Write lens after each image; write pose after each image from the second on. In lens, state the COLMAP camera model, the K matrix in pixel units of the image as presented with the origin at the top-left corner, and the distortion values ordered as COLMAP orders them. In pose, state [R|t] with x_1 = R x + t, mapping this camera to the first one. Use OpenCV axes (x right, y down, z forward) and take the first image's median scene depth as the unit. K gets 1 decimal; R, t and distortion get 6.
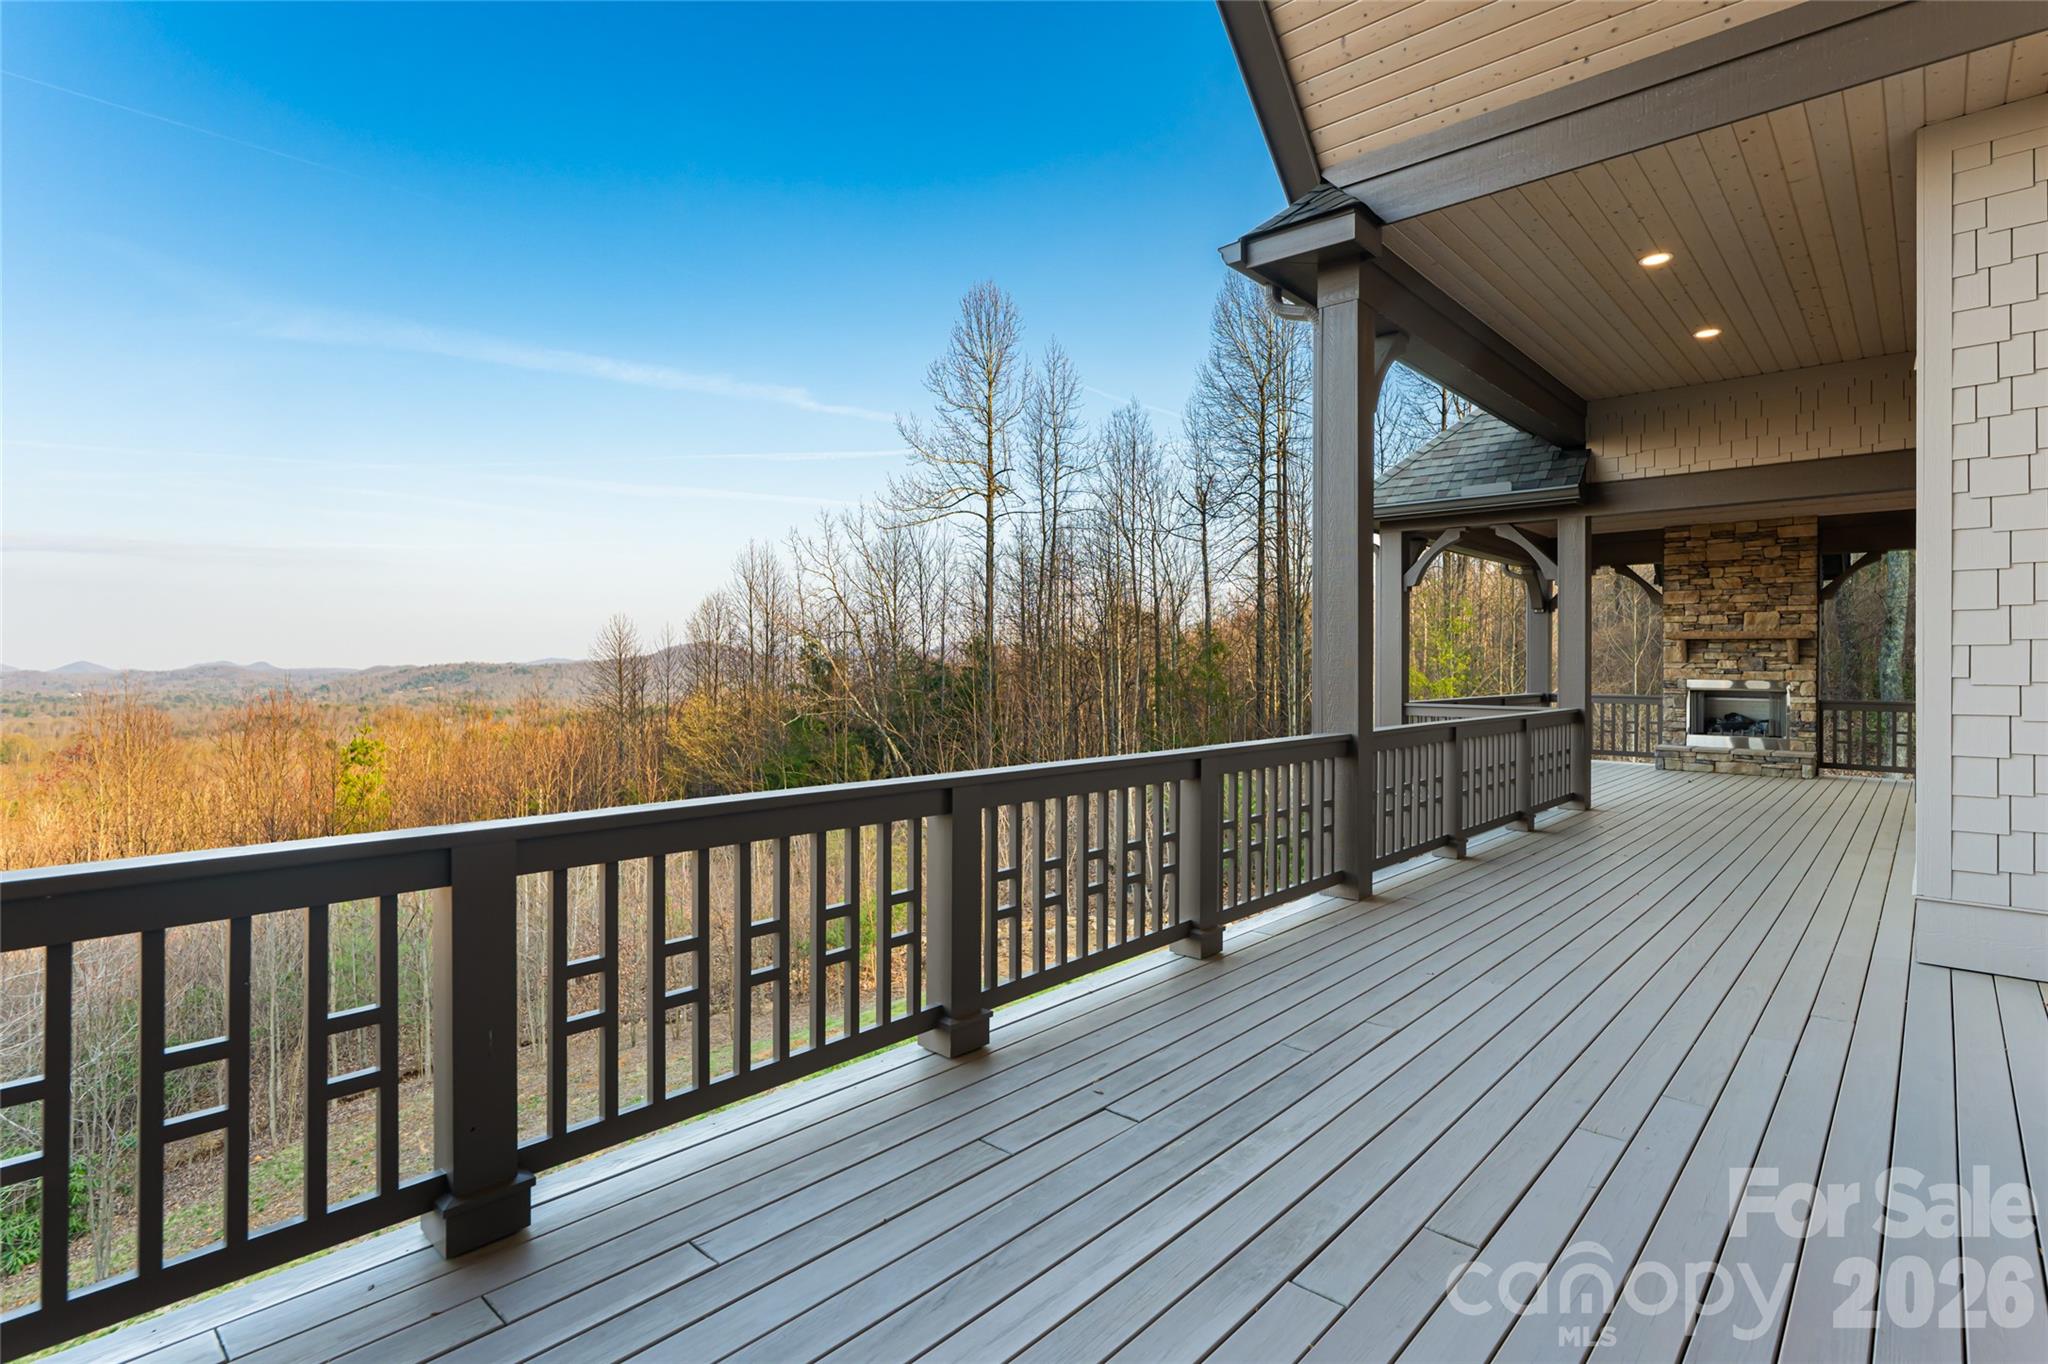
lens RADIAL K [[991.3, 0, 1035.6], [0, 991.3, 664.1], [0, 0, 1]] dist [0.001235, 0.001487]
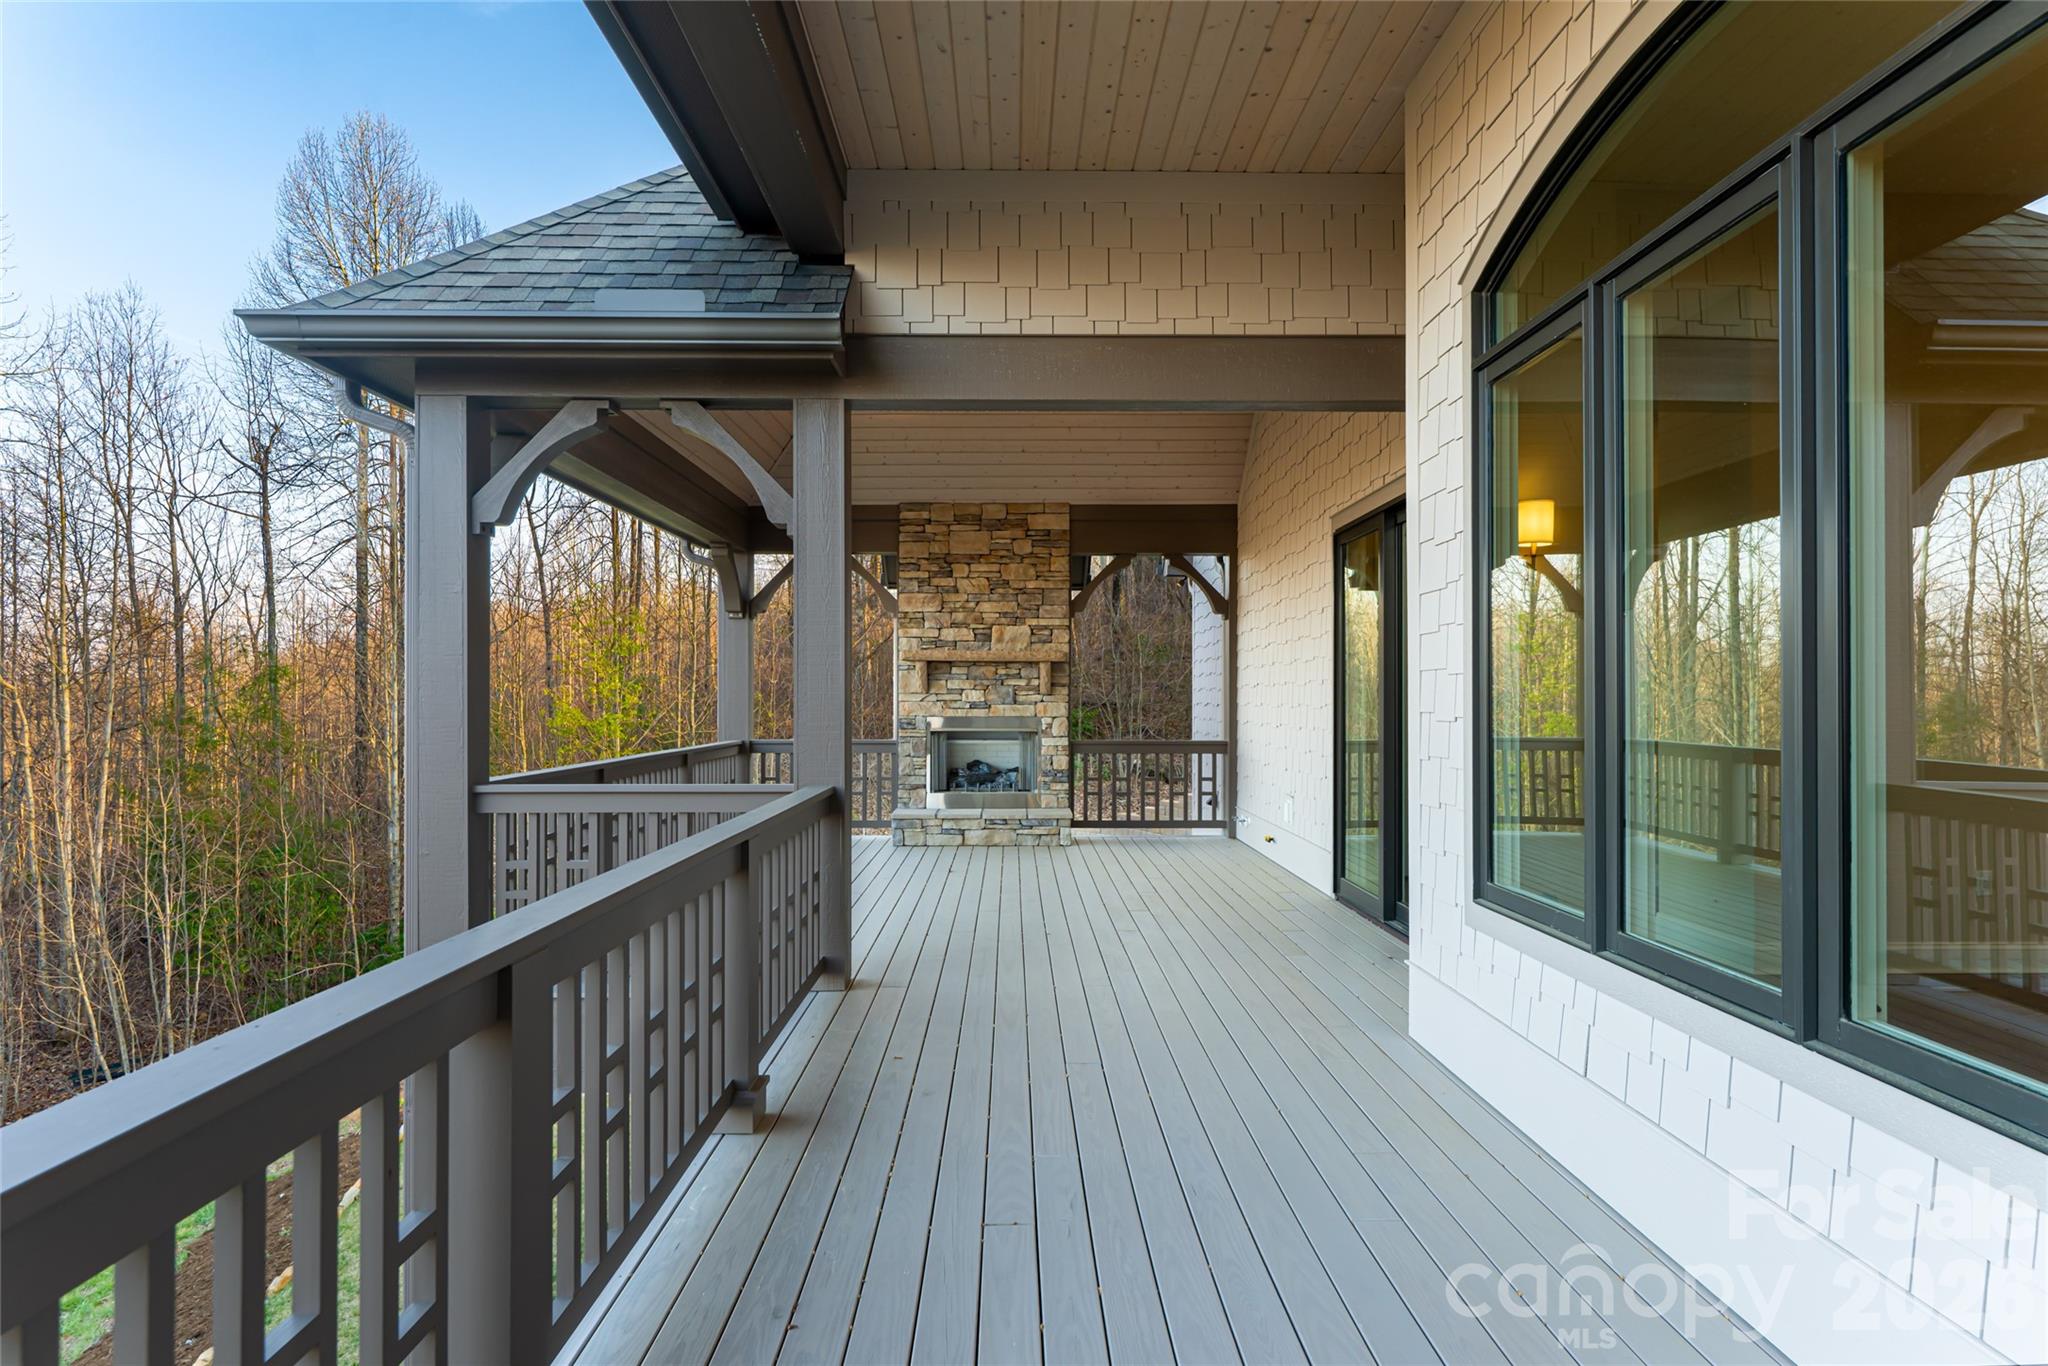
lens RADIAL K [[1053.5, 0, 1034.9], [0, 1053.5, 686.9], [0, 0, 1]] dist [-0.006621, -0.001932]
pose [[0.721114, 0.001396, 0.692815, 0.188463], [0.005065, 0.999961, -0.007287, -0.000315], [-0.692798, 0.008763, 0.721079, 0.405554]]
